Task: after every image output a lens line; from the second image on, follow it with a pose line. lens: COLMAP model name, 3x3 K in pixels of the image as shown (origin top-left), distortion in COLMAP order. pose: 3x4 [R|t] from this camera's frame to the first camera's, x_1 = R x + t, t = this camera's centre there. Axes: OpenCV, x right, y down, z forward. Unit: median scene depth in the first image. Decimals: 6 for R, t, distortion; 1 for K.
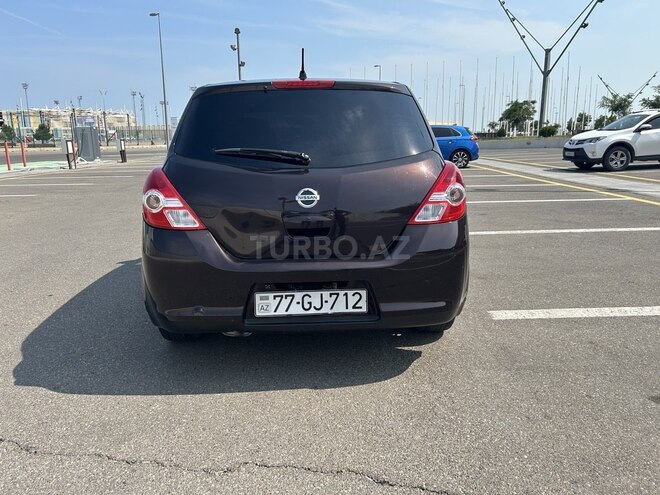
lens RADIAL K [[500.1, 0, 329.1], [0, 500.1, 244.8], [0, 0, 1]] dist [0.053548, -0.057942]
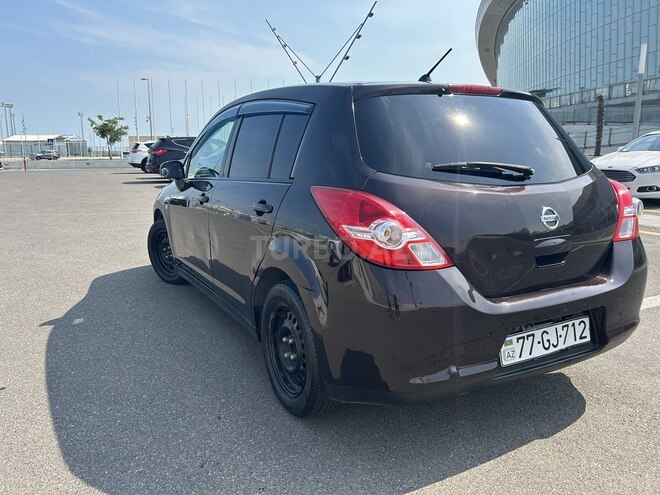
lens RADIAL K [[500.1, 0, 330.7], [0, 500.1, 250.0], [0, 0, 1]] dist [0.053548, -0.057942]
pose [[0.899699, -0.074776, 0.430059, -0.732420], [0.085367, 0.996335, -0.005355, -0.066029], [-0.428082, 0.041531, 0.902785, 0.365845]]
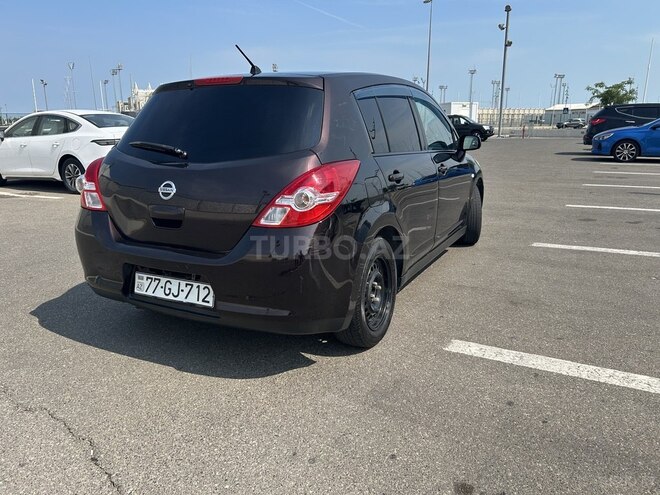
lens RADIAL K [[500.1, 0, 331.2], [0, 500.1, 246.0], [0, 0, 1]] dist [0.053548, -0.057942]
pose [[0.867160, 0.126030, -0.481819, 0.758551], [-0.110358, 0.992026, 0.060867, -0.077473], [0.485648, 0.000391, 0.874154, 0.227391]]
